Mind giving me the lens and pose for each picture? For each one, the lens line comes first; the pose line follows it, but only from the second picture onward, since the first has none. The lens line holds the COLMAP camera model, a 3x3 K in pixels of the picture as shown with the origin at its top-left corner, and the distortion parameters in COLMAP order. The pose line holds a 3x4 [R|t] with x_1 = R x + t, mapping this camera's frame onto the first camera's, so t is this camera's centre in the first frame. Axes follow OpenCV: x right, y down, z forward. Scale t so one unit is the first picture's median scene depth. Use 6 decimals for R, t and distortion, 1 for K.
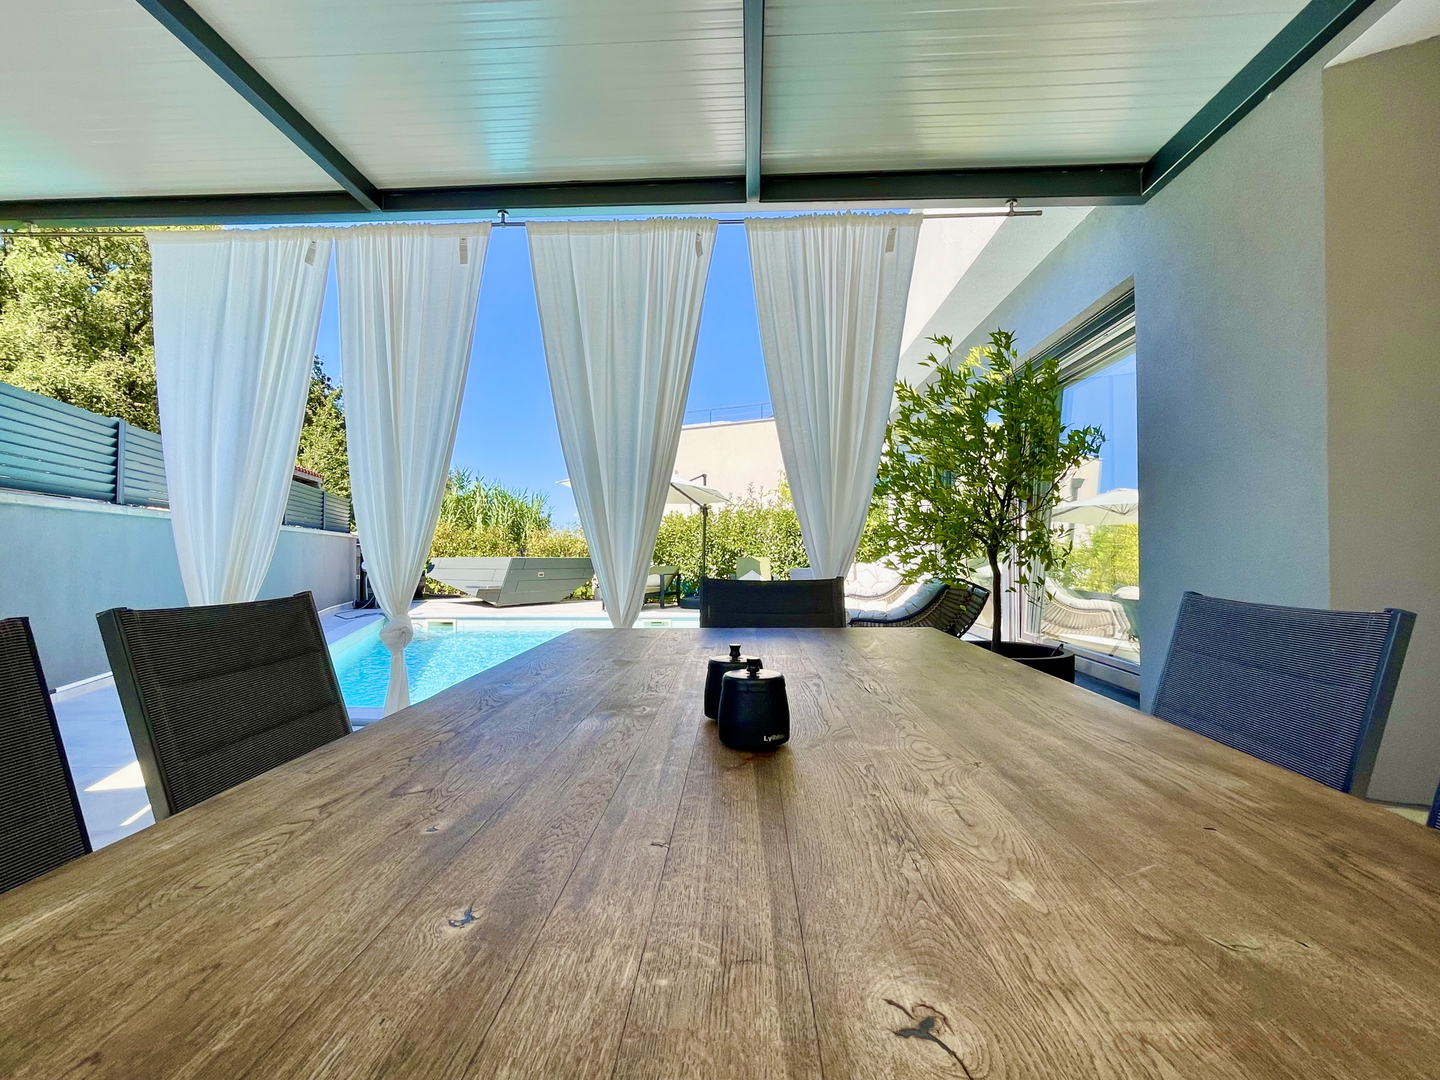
lens RADIAL K [[692.8, 0, 719.5], [0, 692.8, 535.1], [0, 0, 1]] dist [0.001172, 0.000467]
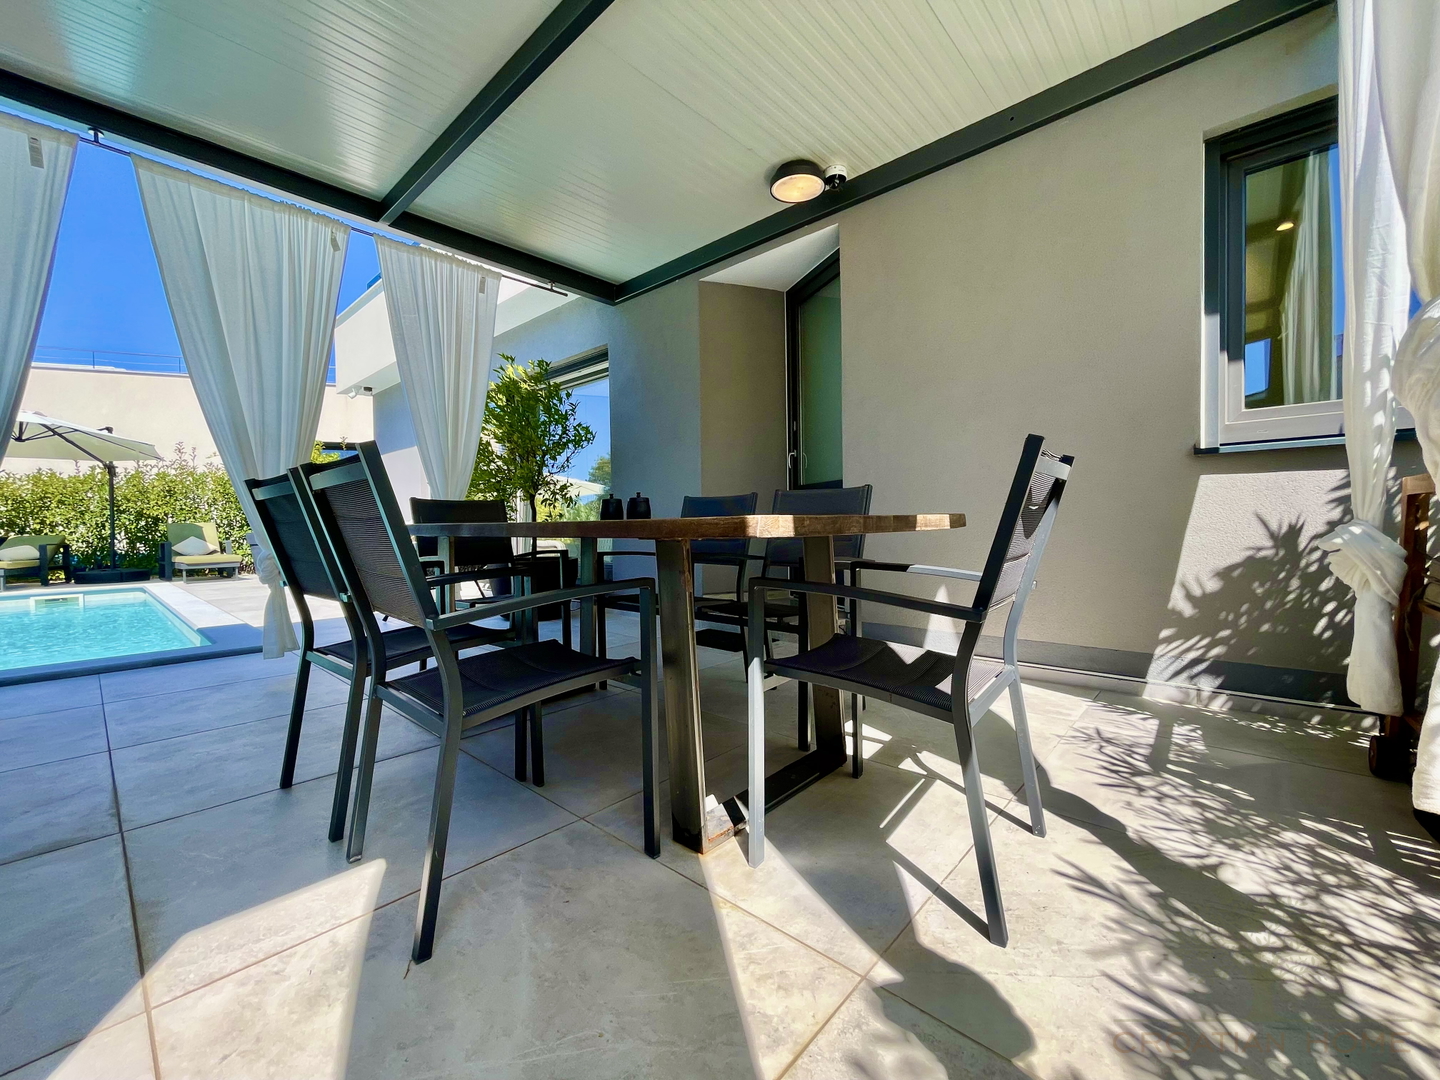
lens RADIAL K [[584.3, 0, 723.5], [0, 584.3, 533.9], [0, 0, 1]] dist [-0.000405, -0.000325]
pose [[0.636415, -0.022211, 0.771027, -0.395258], [-0.004942, 0.999447, 0.032870, 0.067800], [-0.771331, -0.024729, 0.635954, -0.213515]]
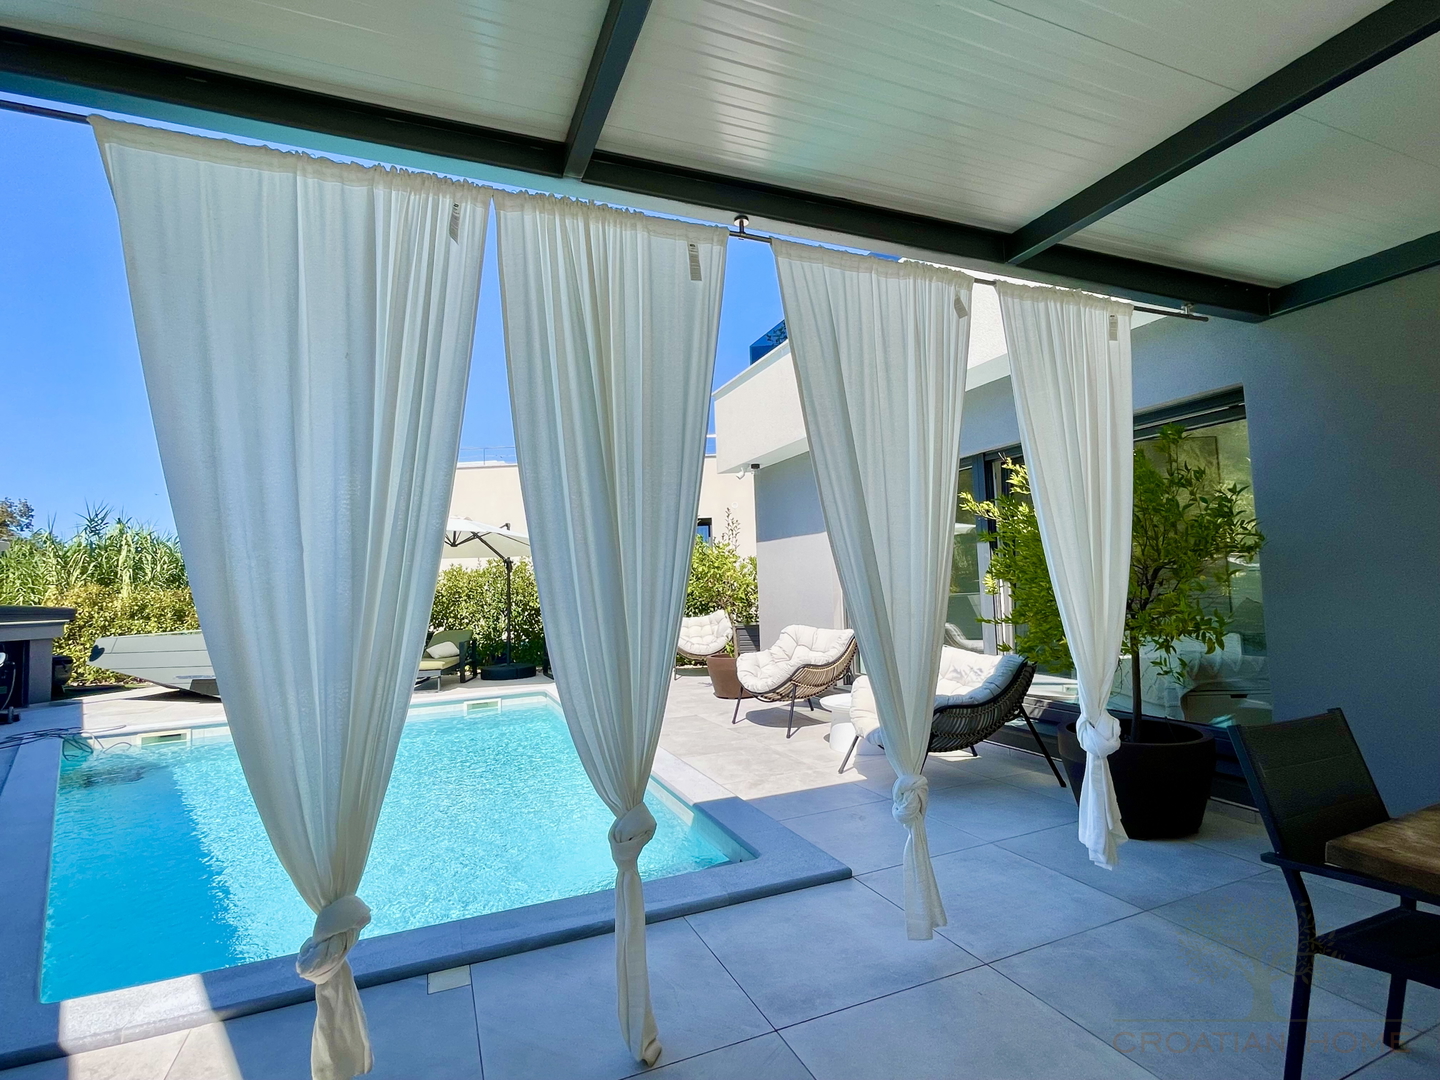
lens RADIAL K [[692.8, 0, 719.5], [0, 692.8, 535.1], [0, 0, 1]] dist [0.001172, 0.000467]
pose [[0.899791, -0.003844, 0.436303, -0.650475], [0.026486, 0.998598, -0.045824, -0.101558], [-0.435516, 0.052788, 0.898632, 0.372972]]
